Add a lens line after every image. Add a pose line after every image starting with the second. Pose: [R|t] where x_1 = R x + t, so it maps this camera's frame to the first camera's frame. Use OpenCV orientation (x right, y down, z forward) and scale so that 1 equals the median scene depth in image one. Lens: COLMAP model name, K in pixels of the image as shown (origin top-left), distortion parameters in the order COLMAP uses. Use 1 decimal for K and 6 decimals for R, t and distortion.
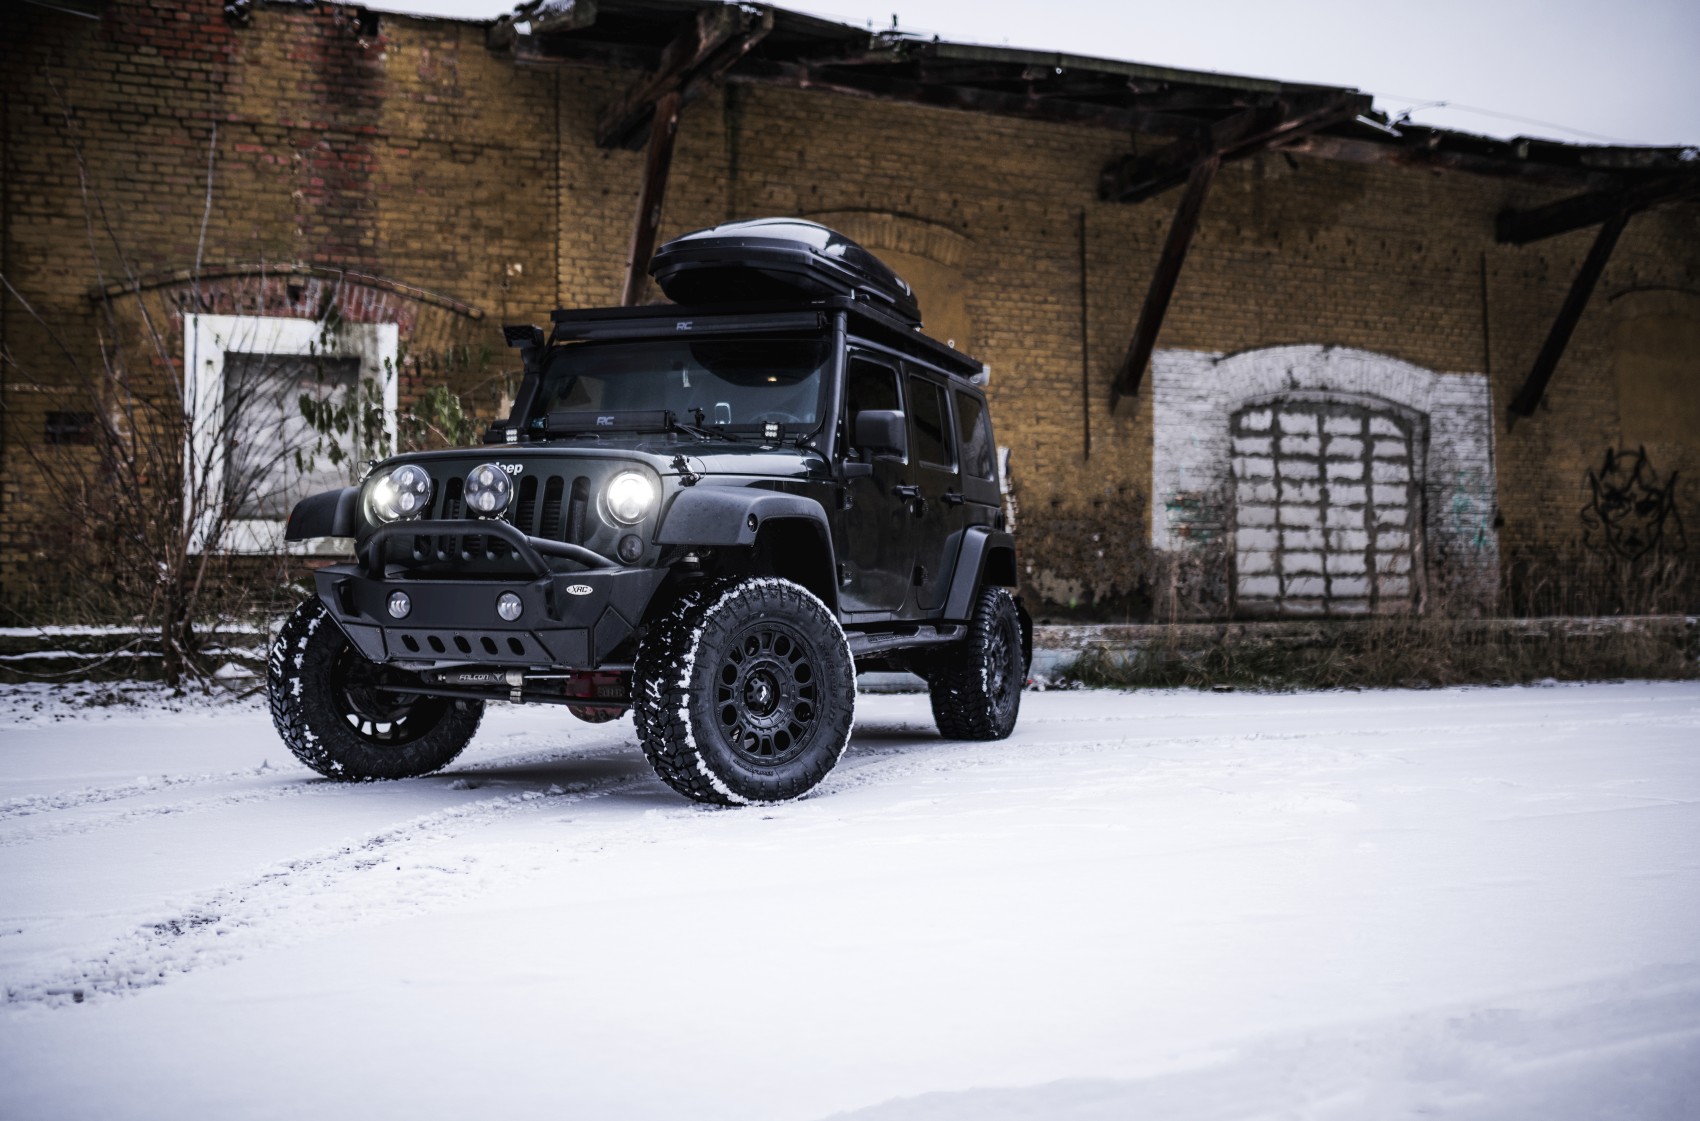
lens RADIAL K [[1683.0, 0, 850.0], [0, 1683.0, 560.5], [0, 0, 1]] dist [-0.066128, 0.098261]
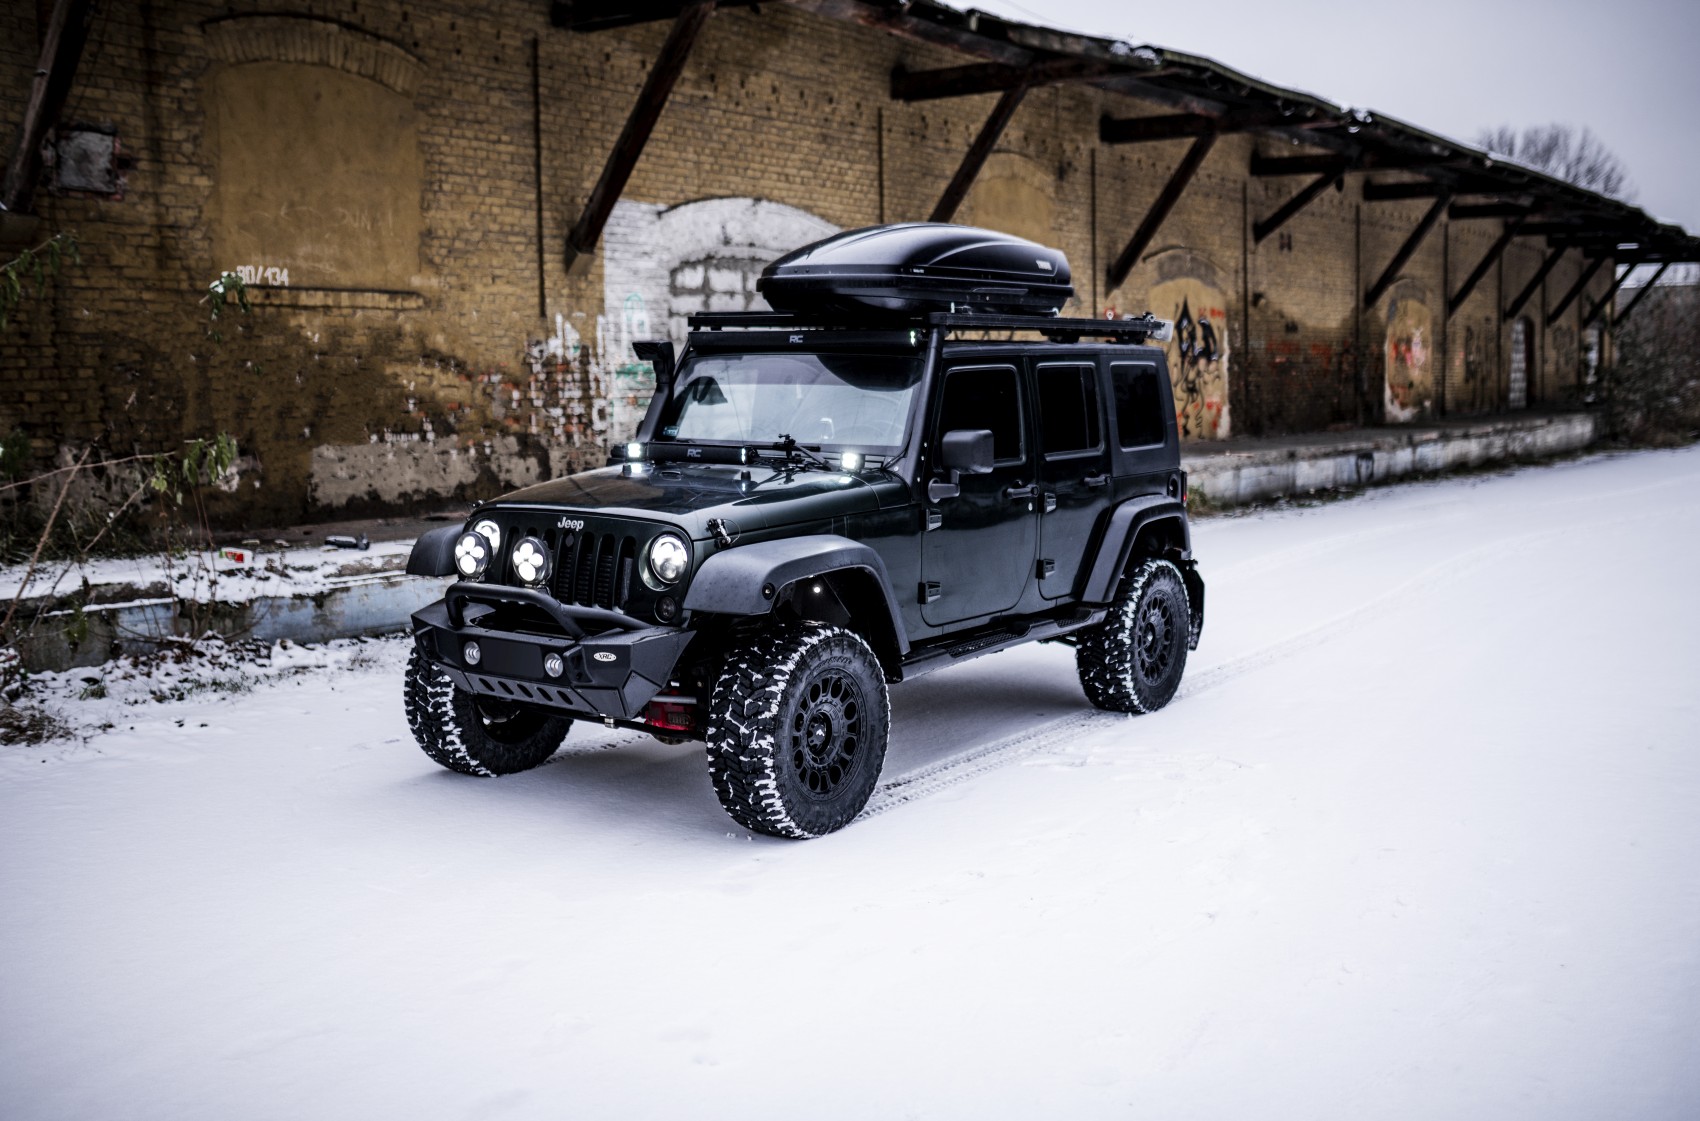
lens RADIAL K [[1683.0, 0, 850.0], [0, 1683.0, 560.5], [0, 0, 1]] dist [-0.066128, 0.098261]
pose [[0.861927, -0.051068, 0.504453, -0.178711], [-0.021467, 0.990347, 0.136935, -0.062586], [-0.506577, -0.128857, 0.852511, 0.142554]]
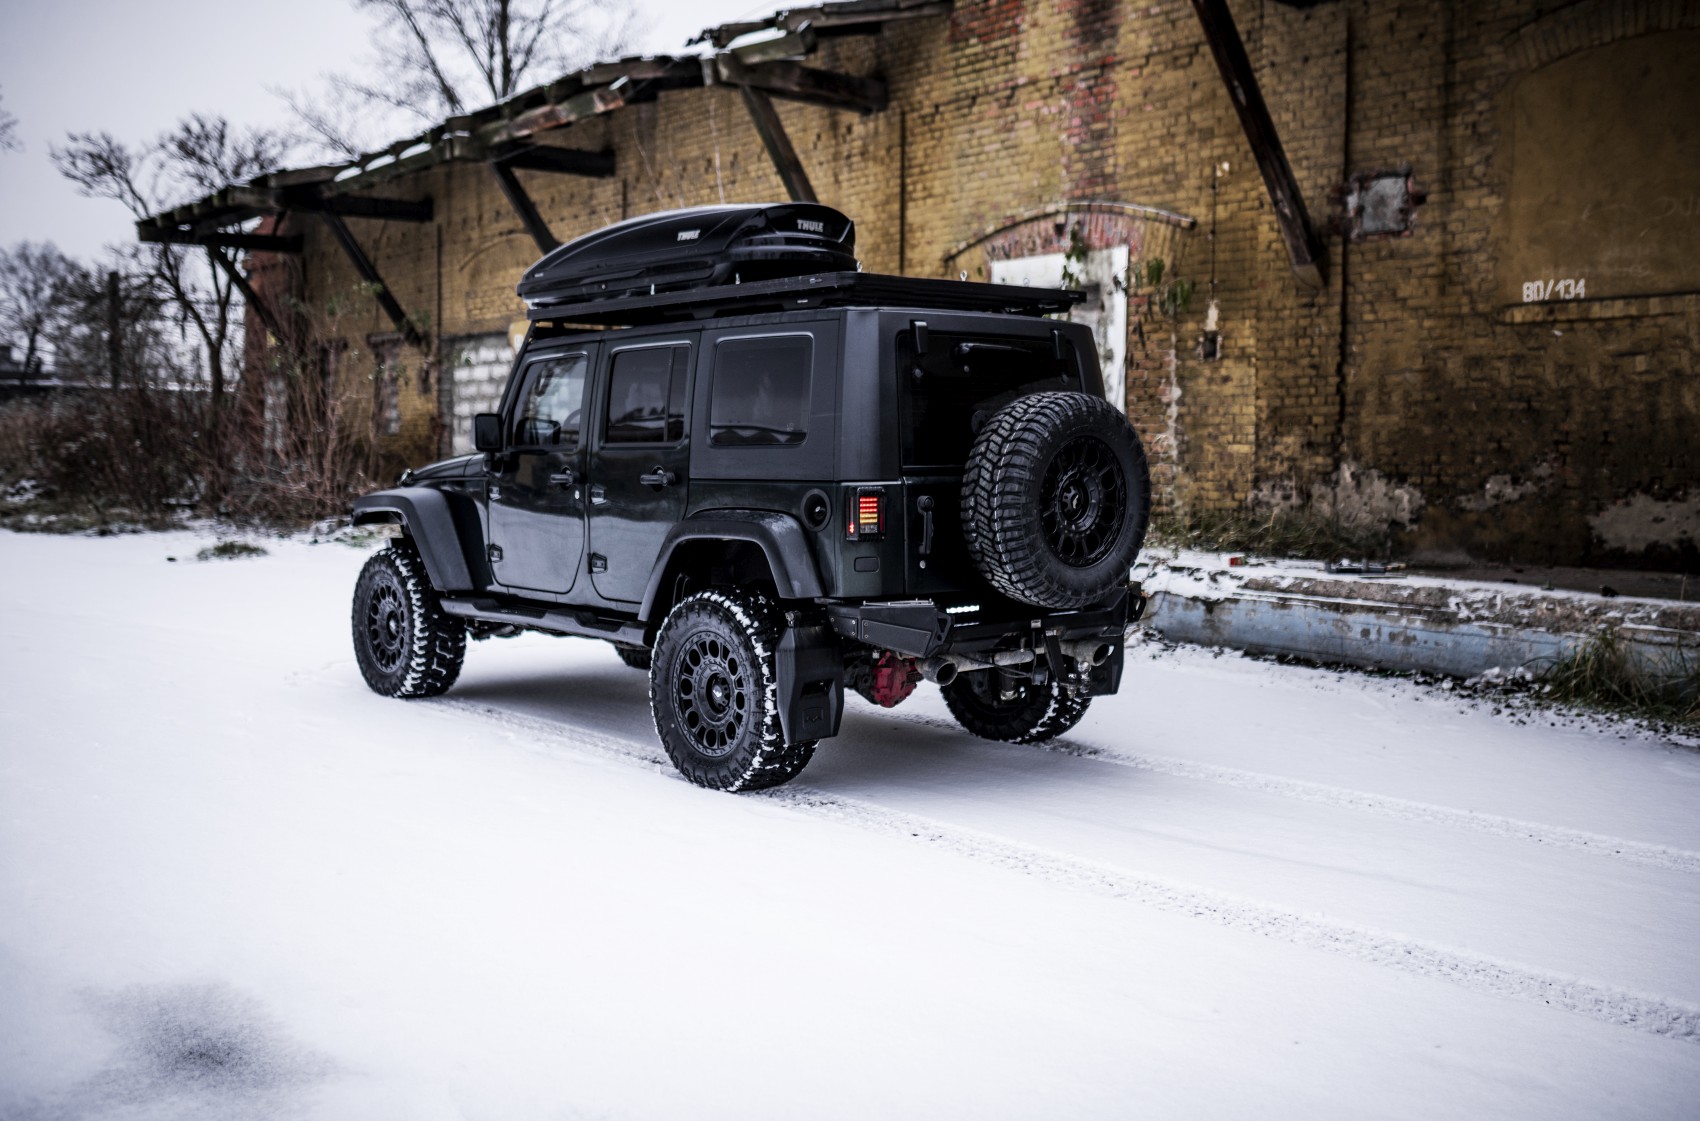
lens RADIAL K [[1683.0, 0, 850.0], [0, 1683.0, 560.5], [0, 0, 1]] dist [-0.066128, 0.098261]
pose [[0.275868, 0.072645, -0.958447, 0.584828], [0.022650, 0.996372, 0.082038, -0.032008], [0.960929, -0.044340, 0.273221, 0.470078]]
